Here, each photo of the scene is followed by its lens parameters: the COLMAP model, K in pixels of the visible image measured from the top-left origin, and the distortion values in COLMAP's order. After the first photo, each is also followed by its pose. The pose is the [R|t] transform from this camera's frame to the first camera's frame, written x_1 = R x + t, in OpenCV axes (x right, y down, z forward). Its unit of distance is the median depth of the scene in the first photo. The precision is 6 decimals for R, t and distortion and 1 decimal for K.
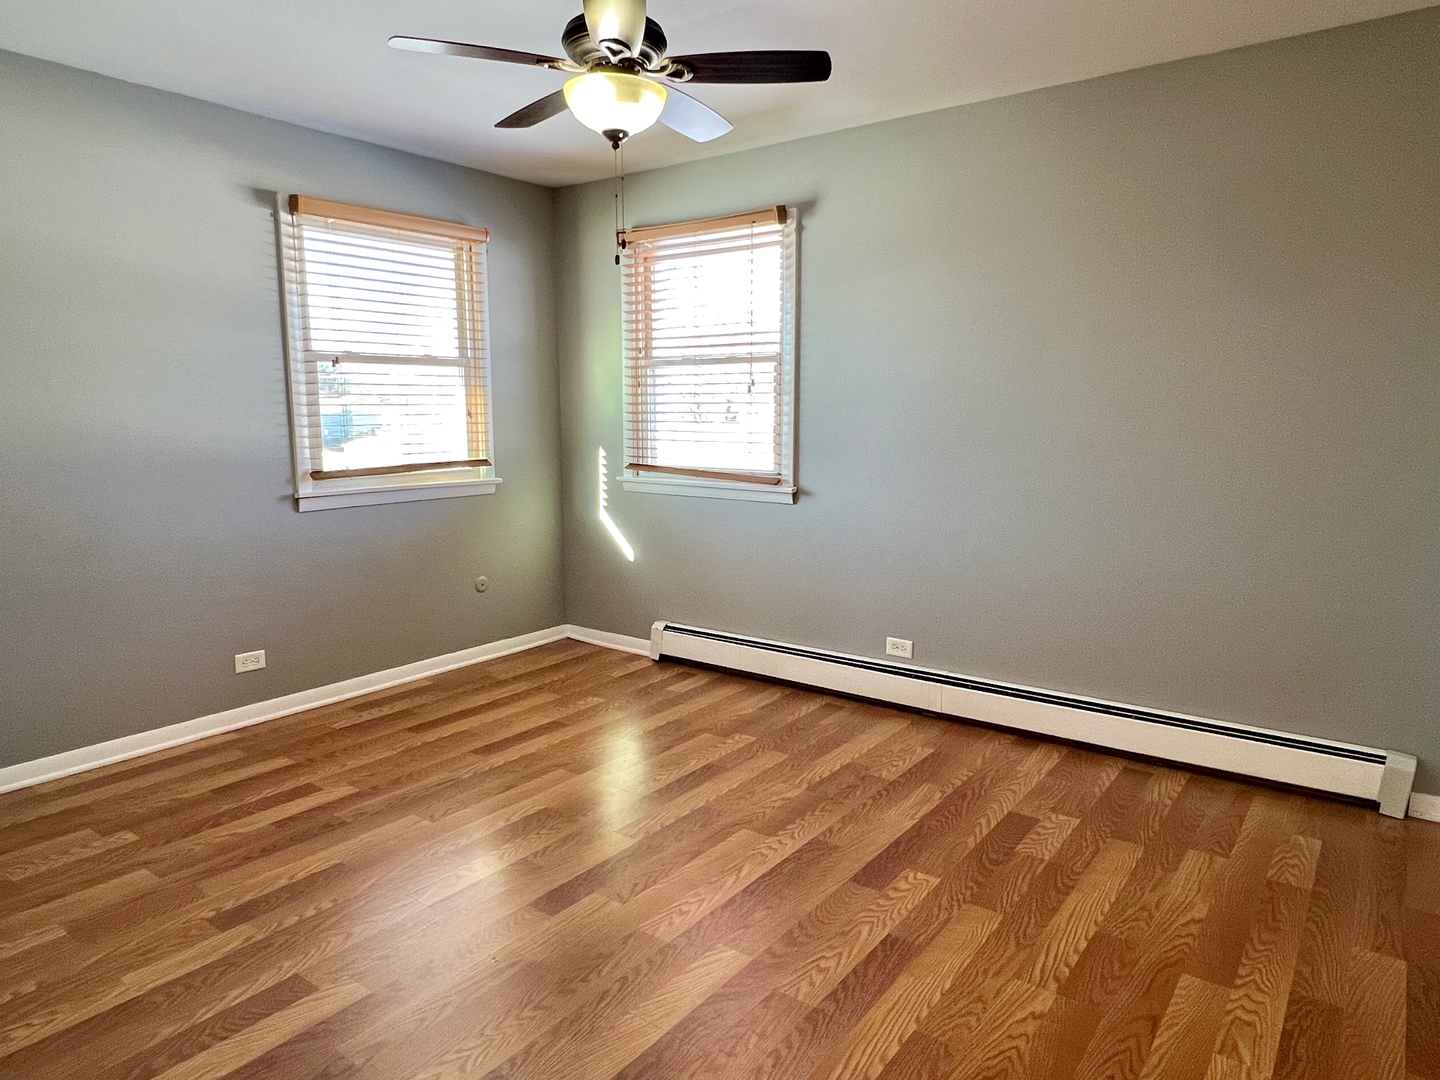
lens RADIAL K [[922.7, 0, 766.9], [0, 922.7, 539.1], [0, 0, 1]] dist [-0.001906, -0.001636]
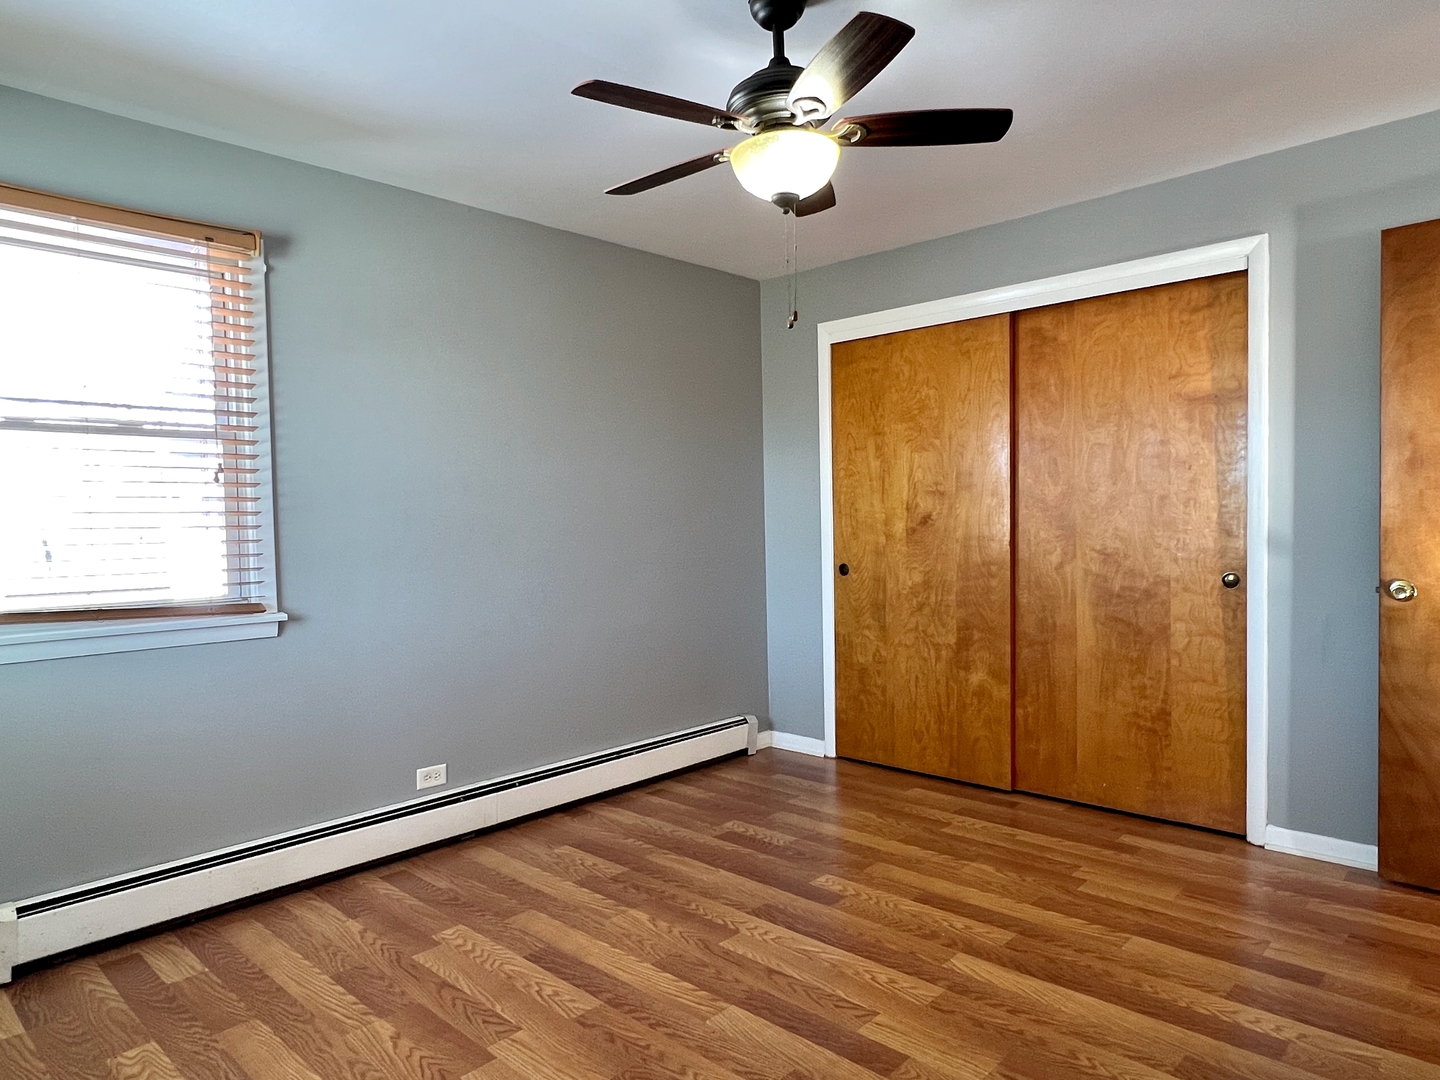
lens RADIAL K [[883.2, 0, 714.2], [0, 883.2, 549.6], [0, 0, 1]] dist [-0.000944, -0.001314]
pose [[0.159506, -0.042179, 0.986296, -0.711450], [0.159126, 0.987121, 0.016480, -0.073828], [-0.974288, 0.154317, 0.164163, 0.644190]]
